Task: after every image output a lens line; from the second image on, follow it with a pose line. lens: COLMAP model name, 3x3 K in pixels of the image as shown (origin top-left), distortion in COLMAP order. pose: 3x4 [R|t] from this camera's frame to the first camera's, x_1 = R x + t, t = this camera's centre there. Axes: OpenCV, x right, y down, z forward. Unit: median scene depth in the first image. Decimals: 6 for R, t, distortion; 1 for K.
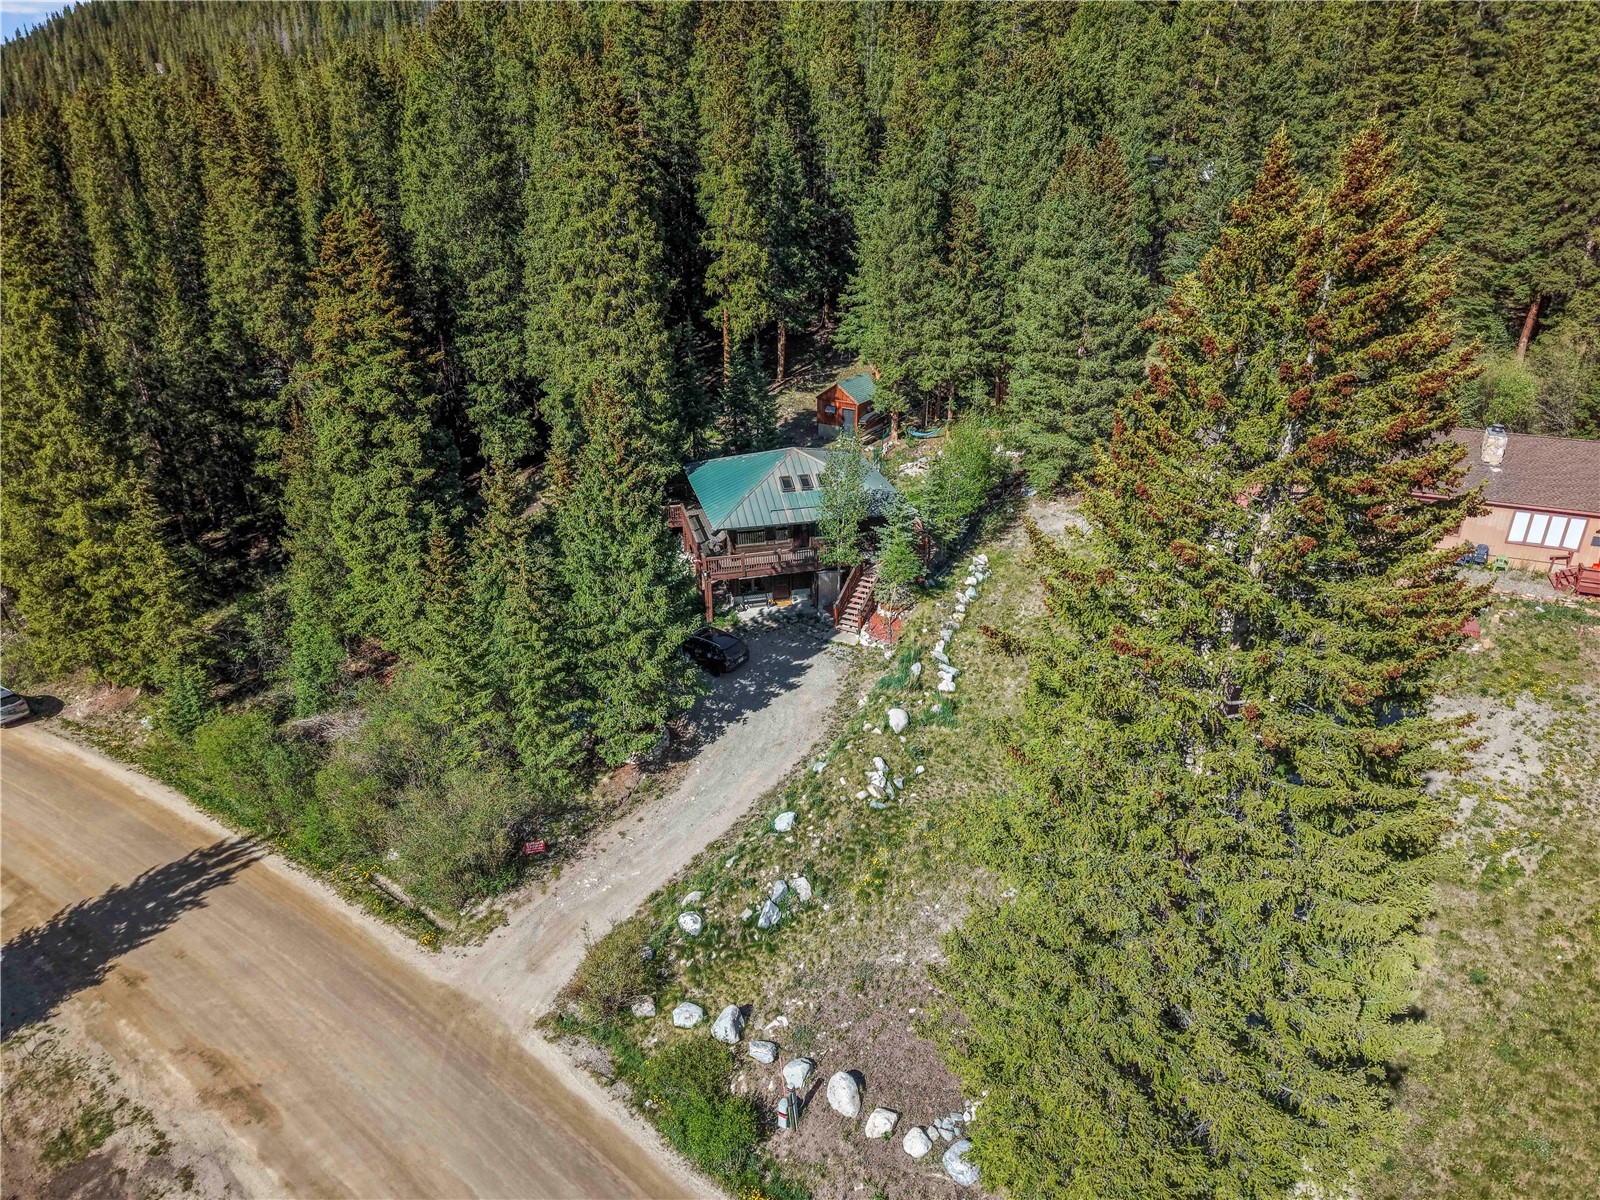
lens RADIAL K [[1091.0, 0, 801.2], [0, 1091.0, 599.0], [0, 0, 1]] dist [0.026409, -0.024827]
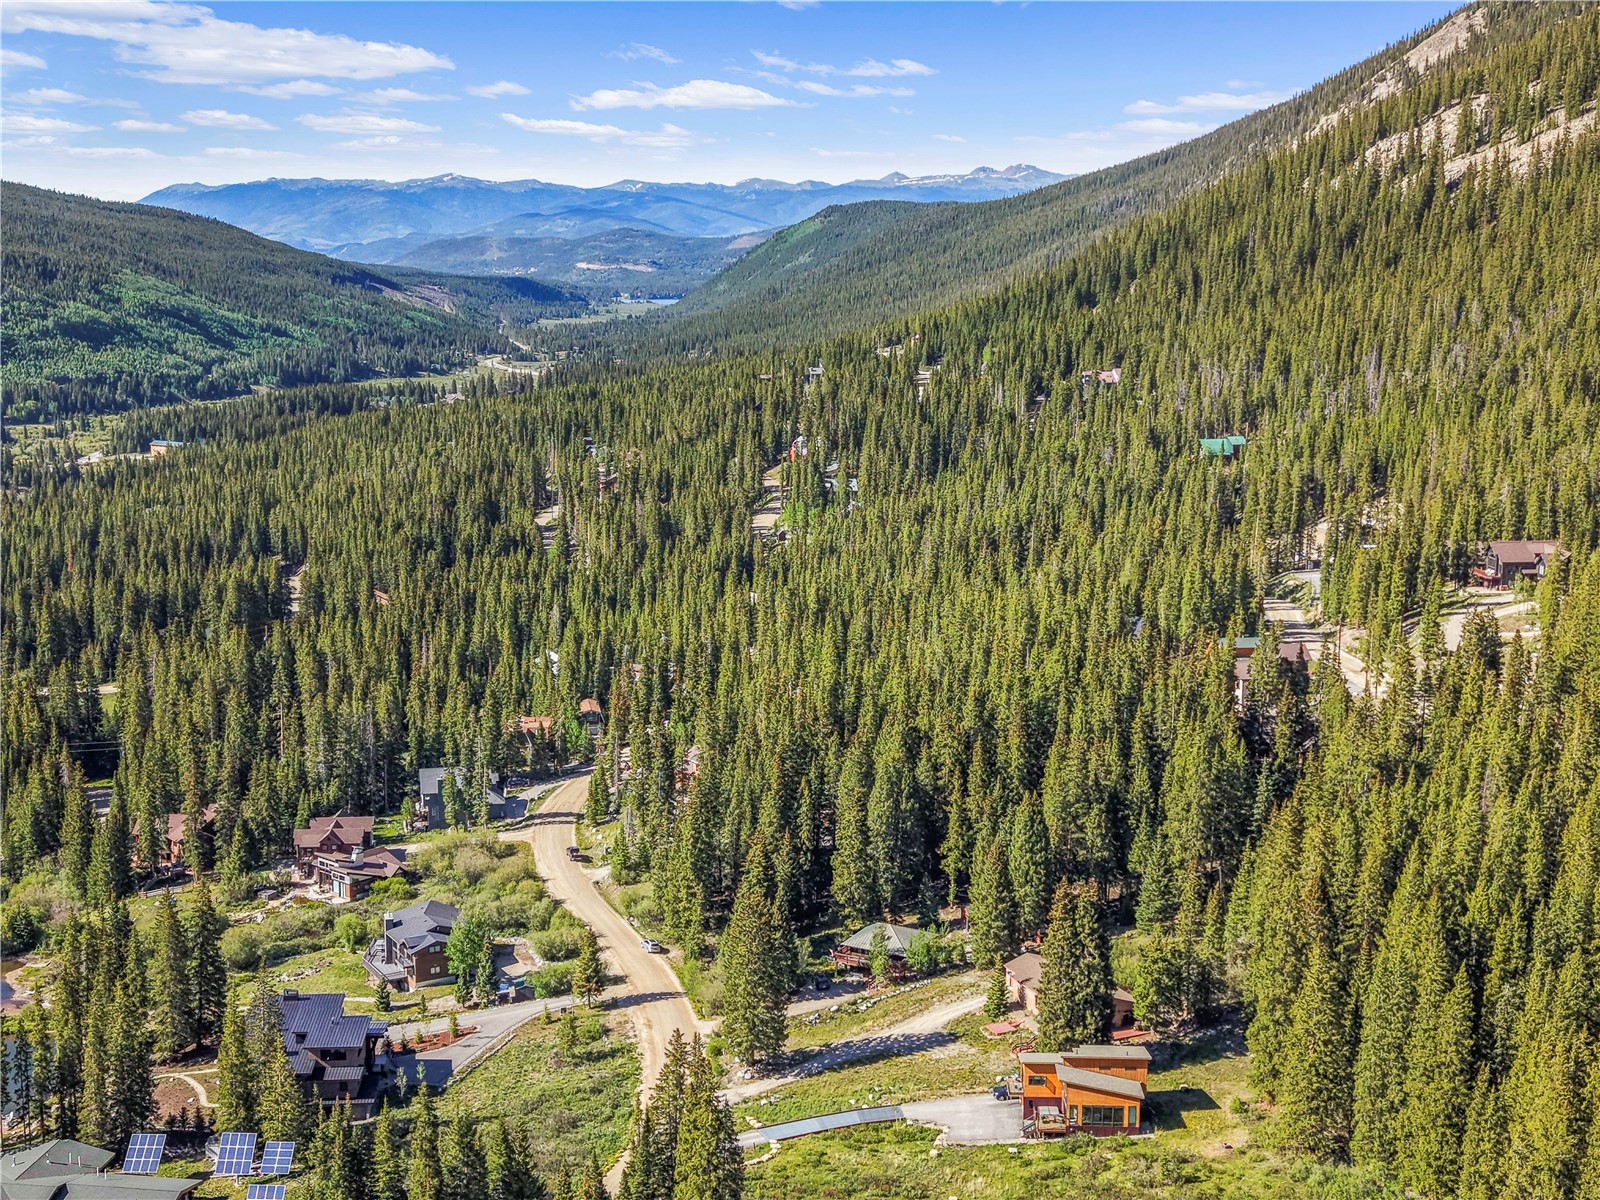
lens RADIAL K [[1091.0, 0, 799.6], [0, 1091.0, 600.1], [0, 0, 1]] dist [0.026409, -0.024827]
pose [[0.799804, 0.058638, -0.597390, 1.692166], [-0.276017, 0.919688, -0.279265, -0.068290], [0.533036, 0.388247, 0.751756, -1.811910]]
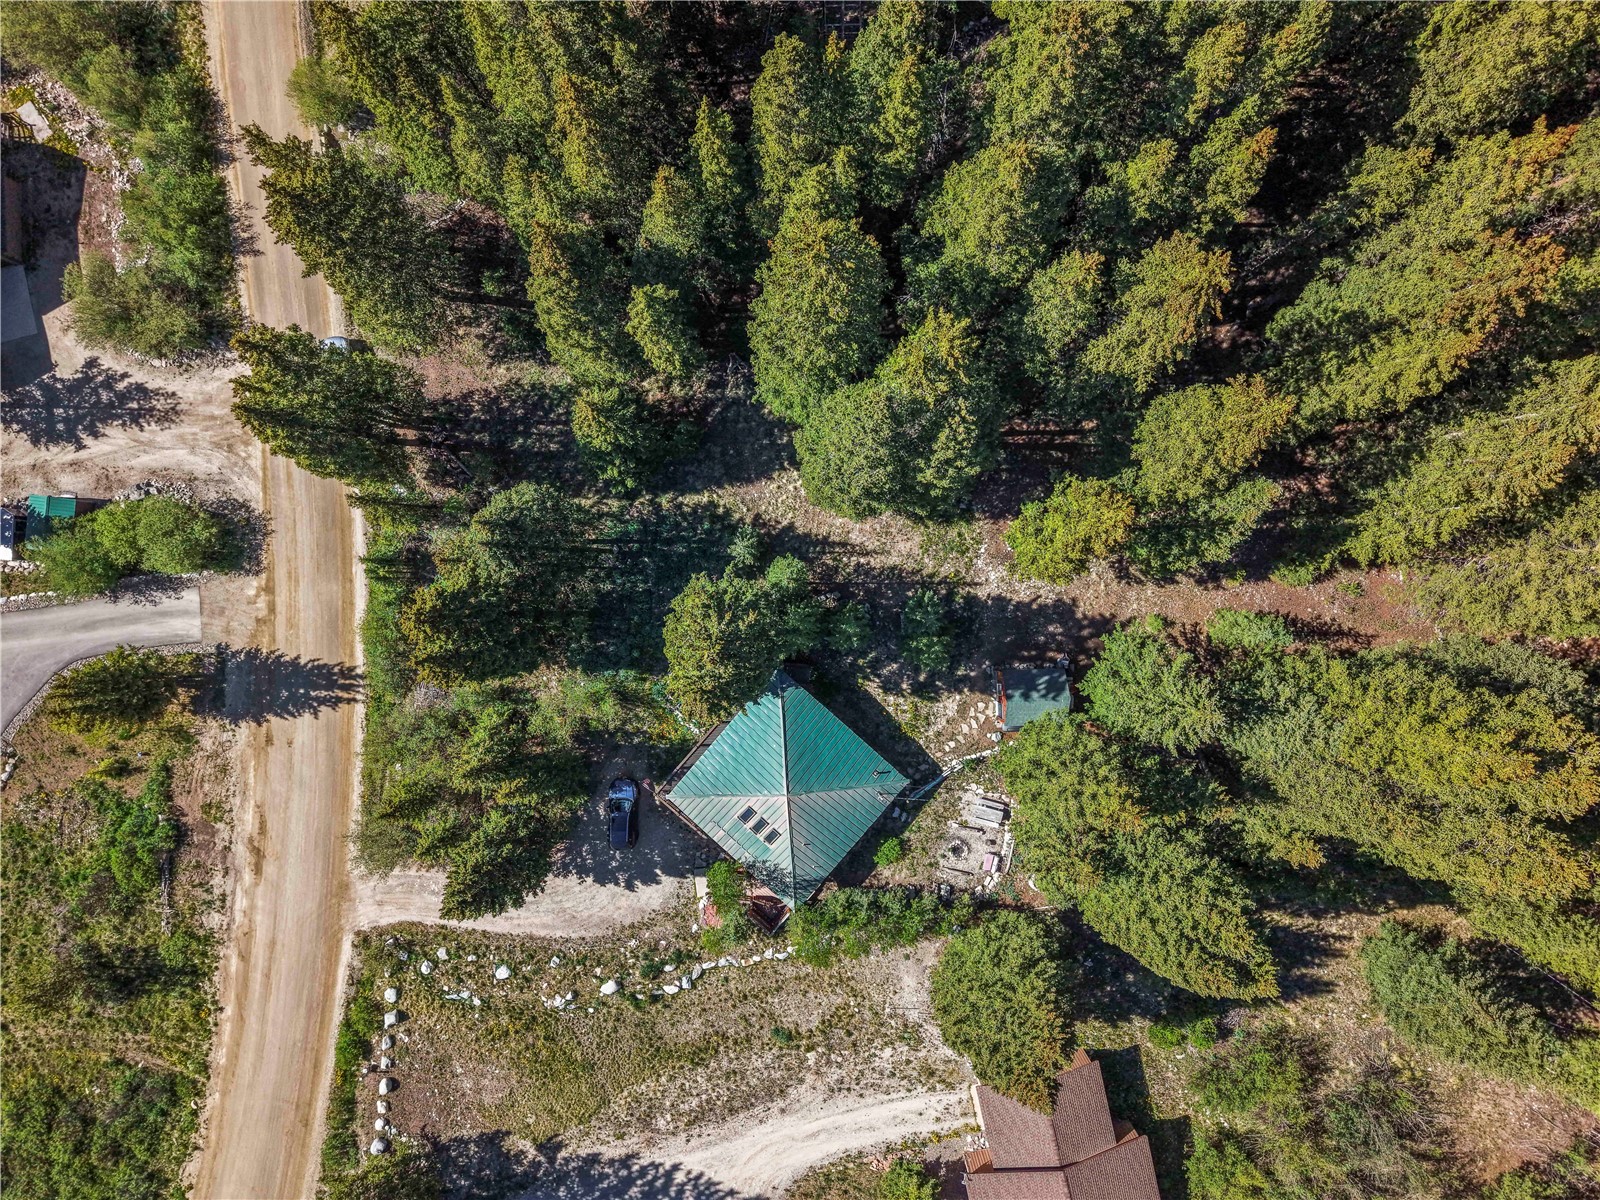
lens RADIAL K [[1091.0, 0, 799.6], [0, 1091.0, 599.1], [0, 0, 1]] dist [0.026409, -0.024827]
pose [[0.575482, 0.817812, 0.002073, -0.201182], [-0.326818, 0.227652, 0.917259, -1.458541], [0.749674, -0.528544, 0.398285, 0.821176]]
